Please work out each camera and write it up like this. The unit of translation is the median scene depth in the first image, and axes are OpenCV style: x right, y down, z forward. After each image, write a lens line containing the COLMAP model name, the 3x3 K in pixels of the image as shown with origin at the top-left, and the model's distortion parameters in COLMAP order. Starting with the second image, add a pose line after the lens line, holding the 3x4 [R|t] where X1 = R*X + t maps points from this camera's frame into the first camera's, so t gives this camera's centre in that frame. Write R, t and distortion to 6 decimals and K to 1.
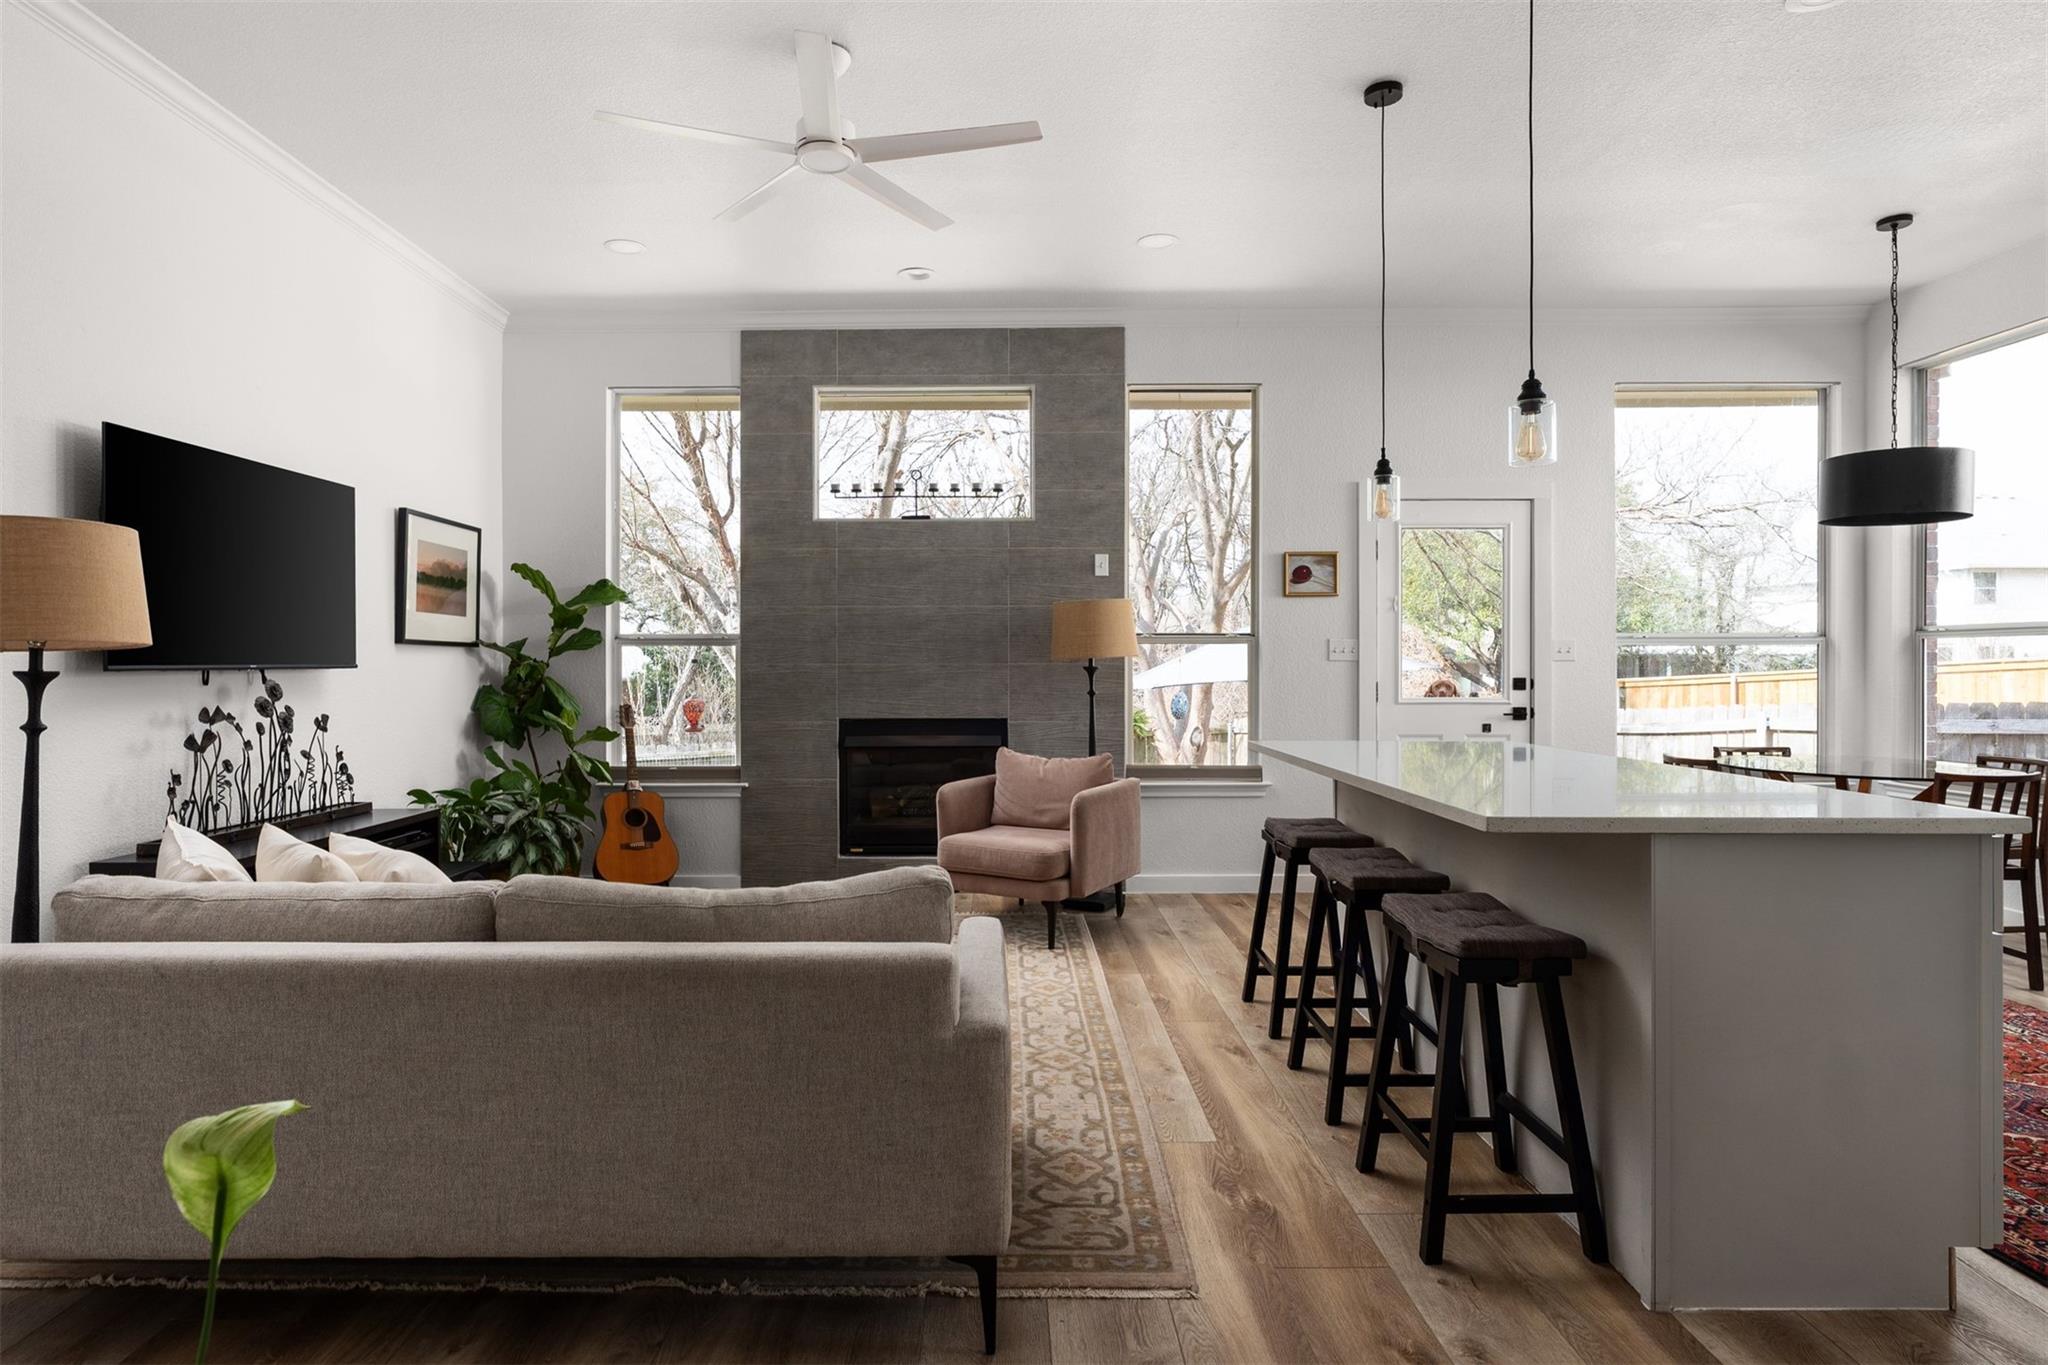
lens RADIAL K [[1105.7, 0, 995.0], [0, 1105.7, 667.5], [0, 0, 1]] dist [-0.007146, 0.002939]
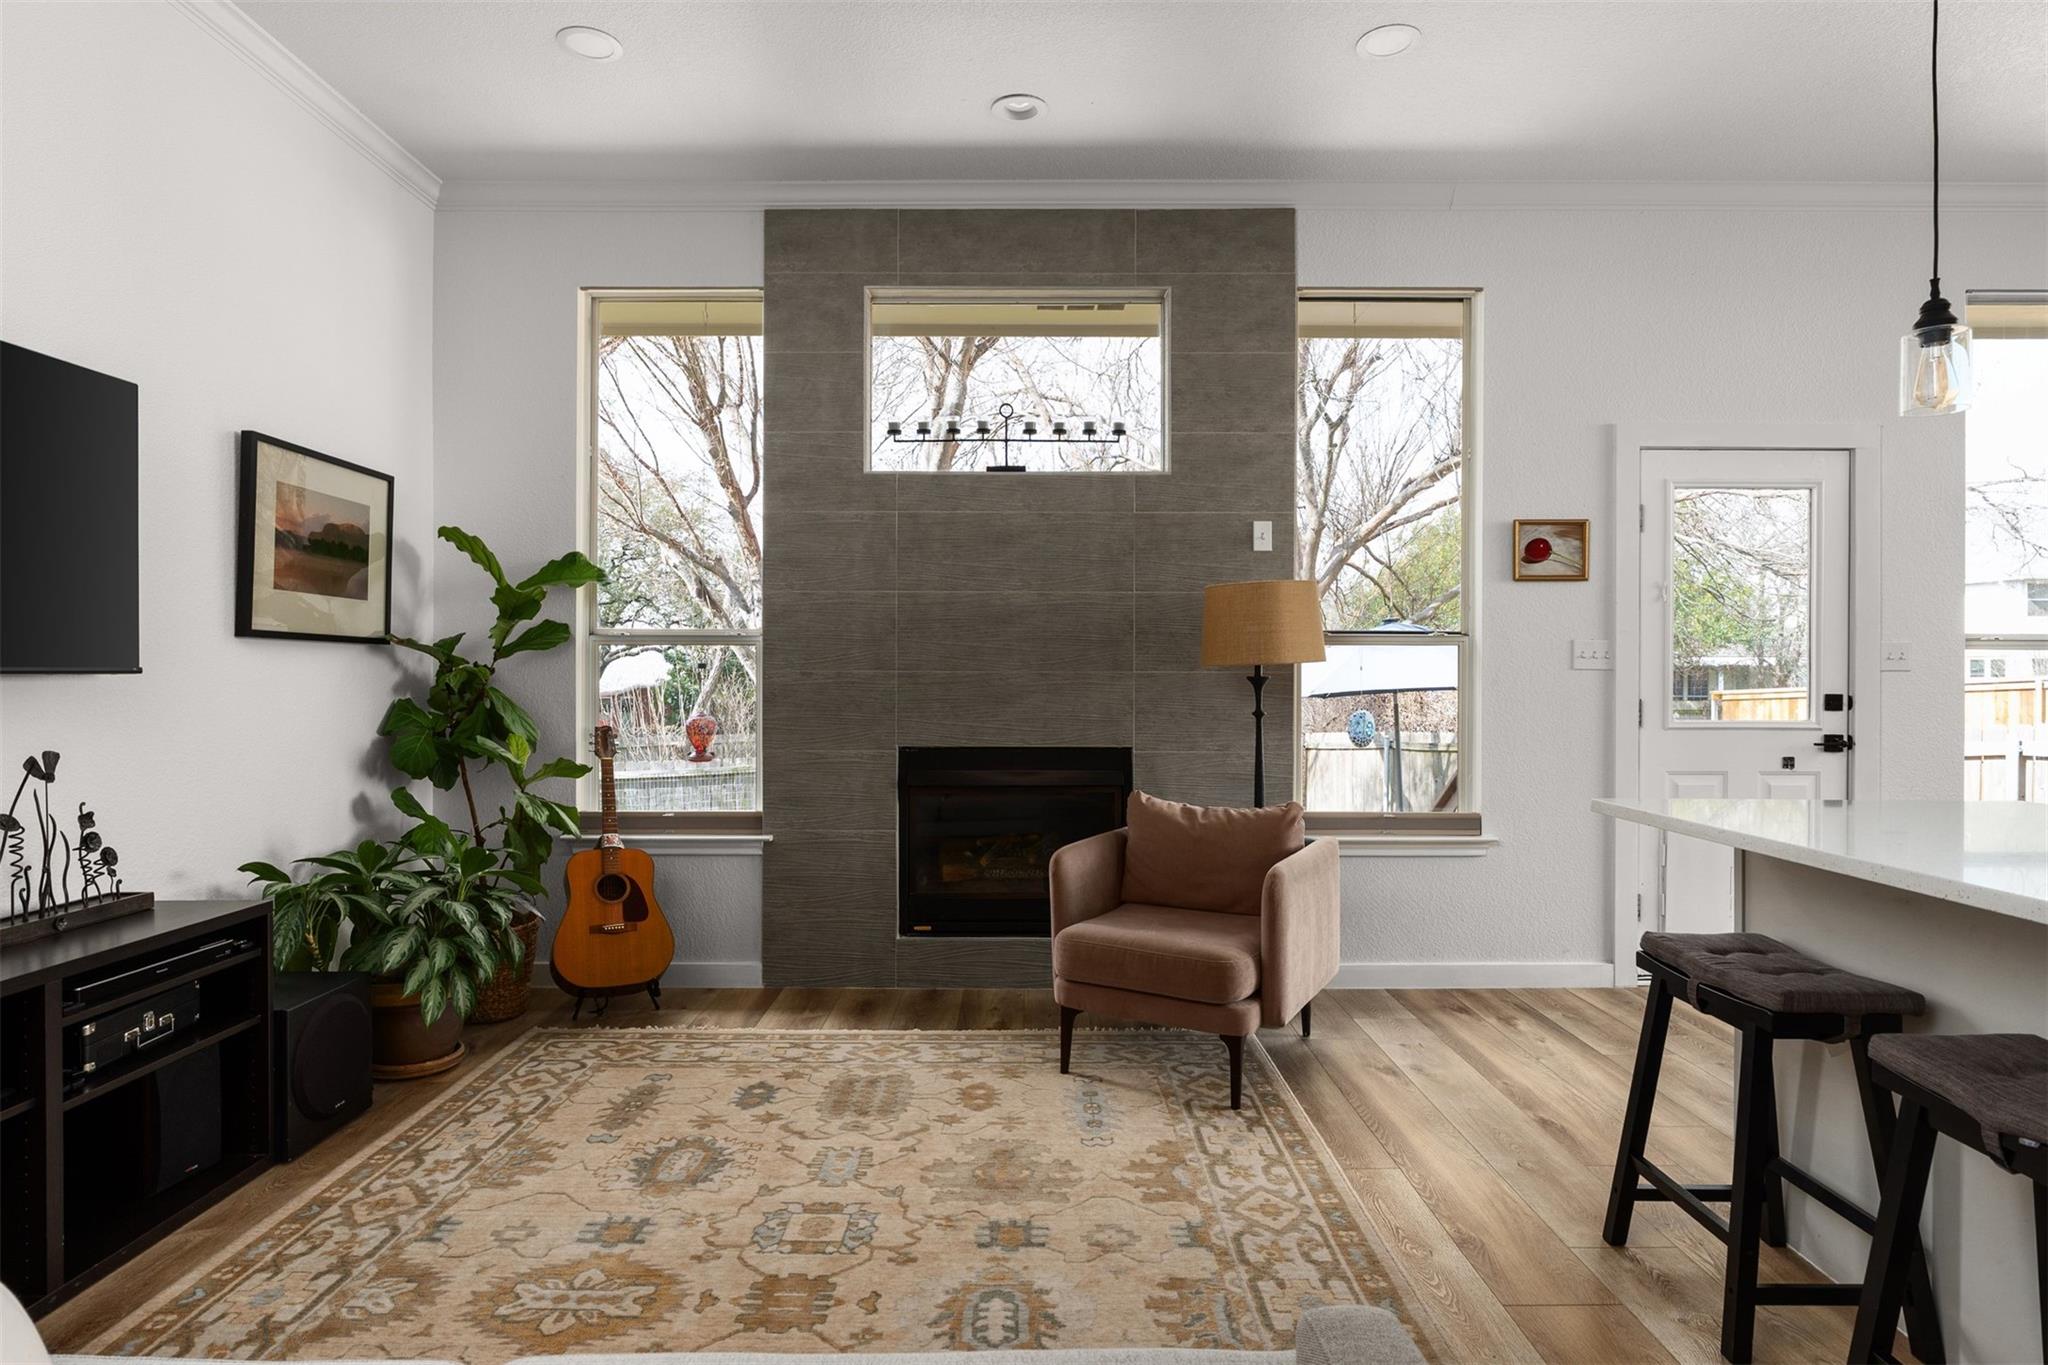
lens RADIAL K [[1105.7, 0, 1037.2], [0, 1105.7, 675.4], [0, 0, 1]] dist [-0.007146, 0.002939]
pose [[0.999916, 0.004431, 0.012184, -0.060441], [-0.004422, 0.999990, -0.000796, -0.000039], [-0.012188, 0.000742, 0.999925, 0.280119]]
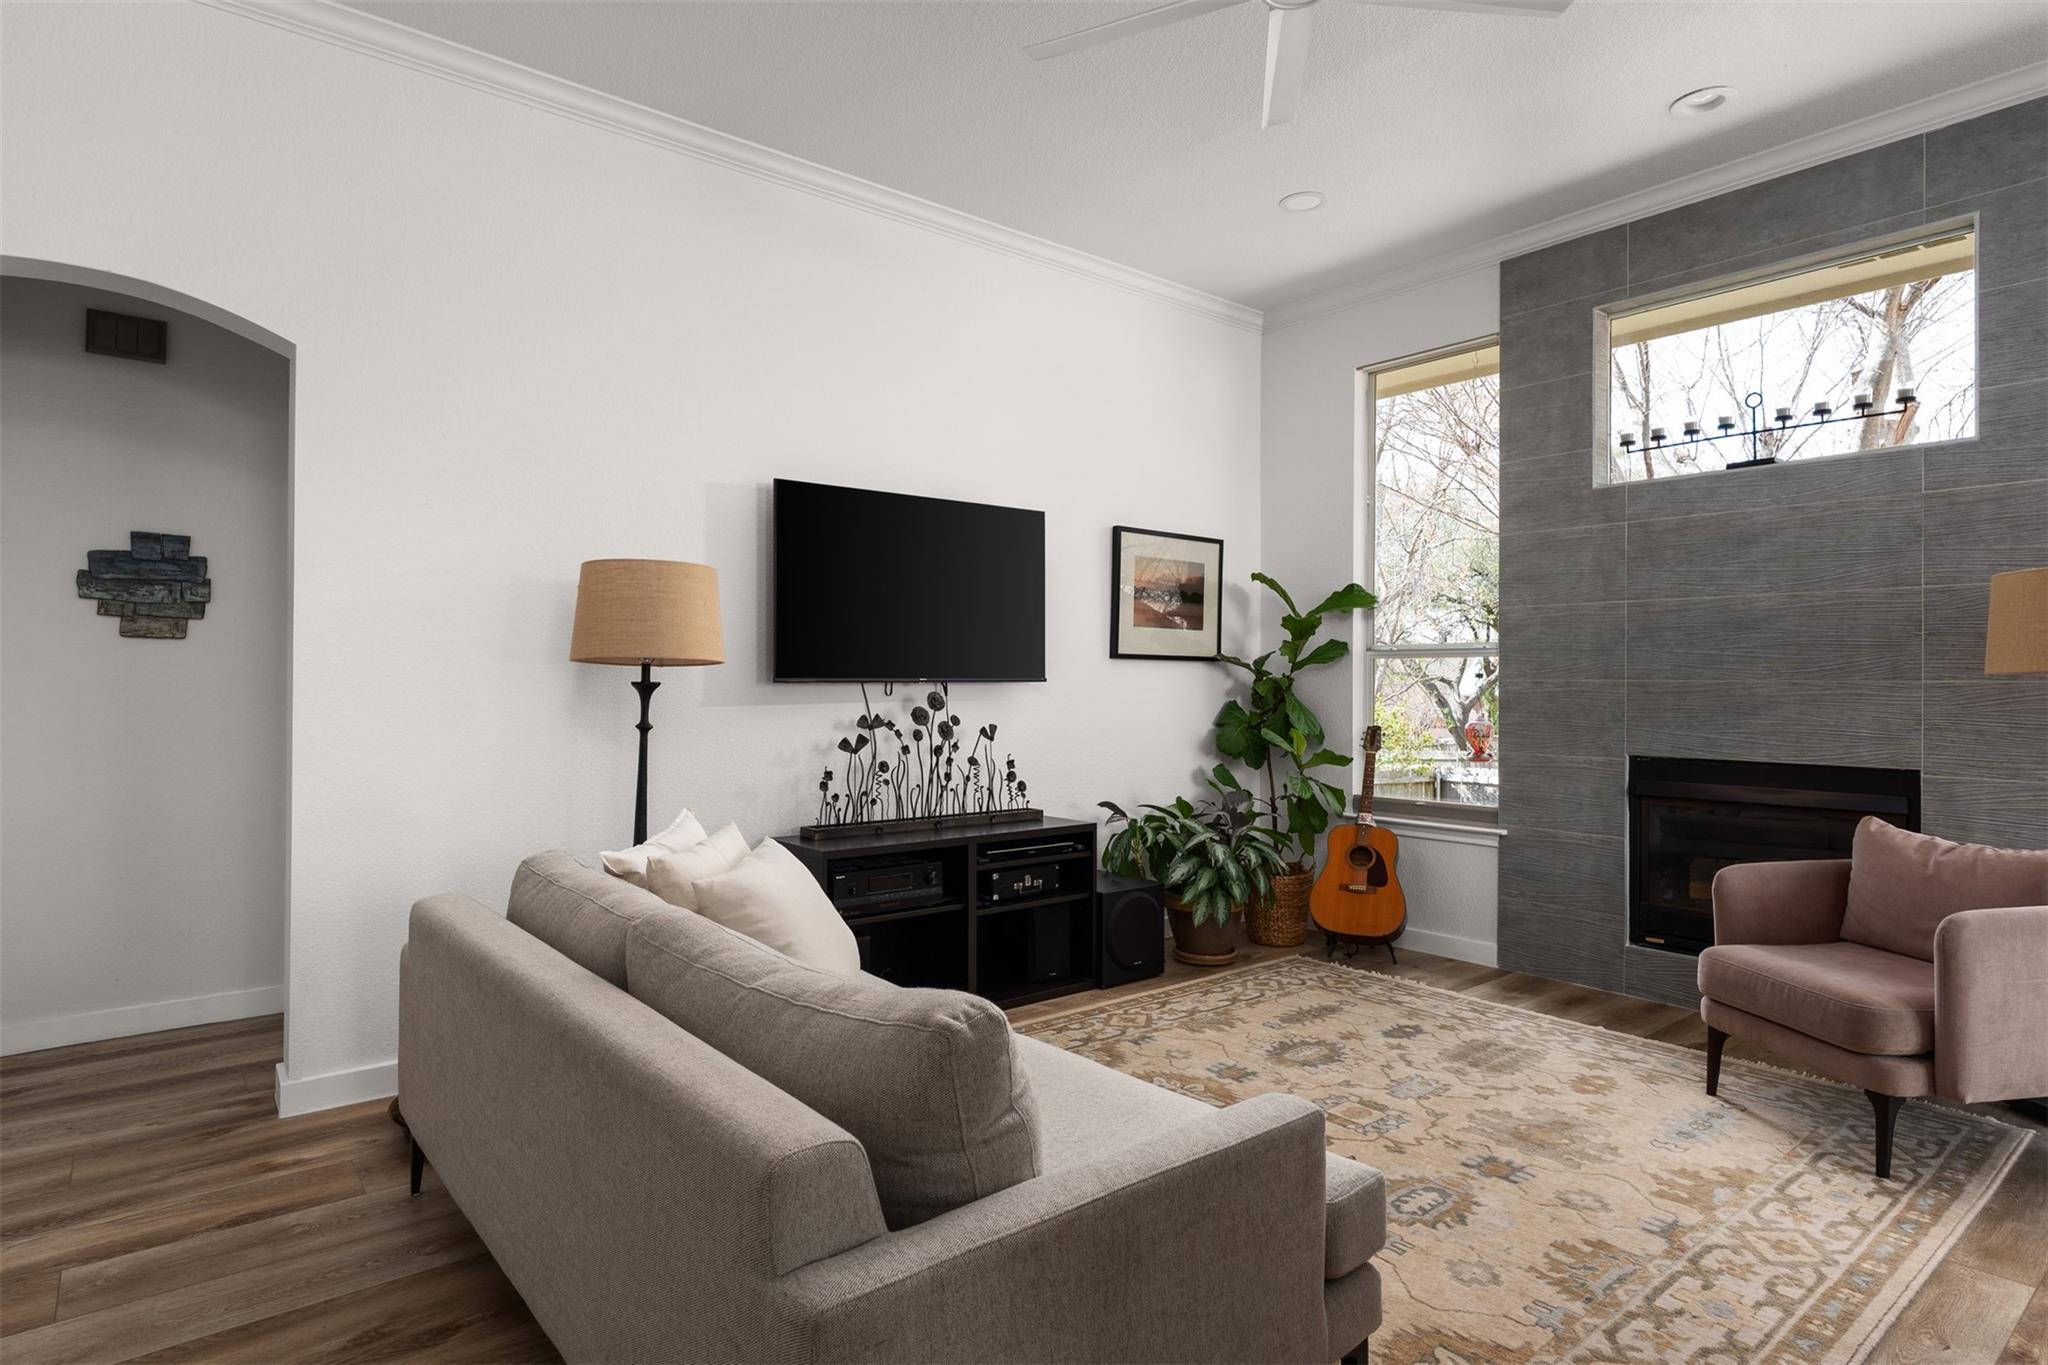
lens RADIAL K [[1105.7, 0, 1016.8], [0, 1105.7, 676.2], [0, 0, 1]] dist [-0.007146, 0.002939]
pose [[0.637362, 0.001547, -0.770563, 0.164640], [-0.006360, 0.999974, -0.003253, -0.000843], [0.770538, 0.006974, 0.637356, 0.229330]]
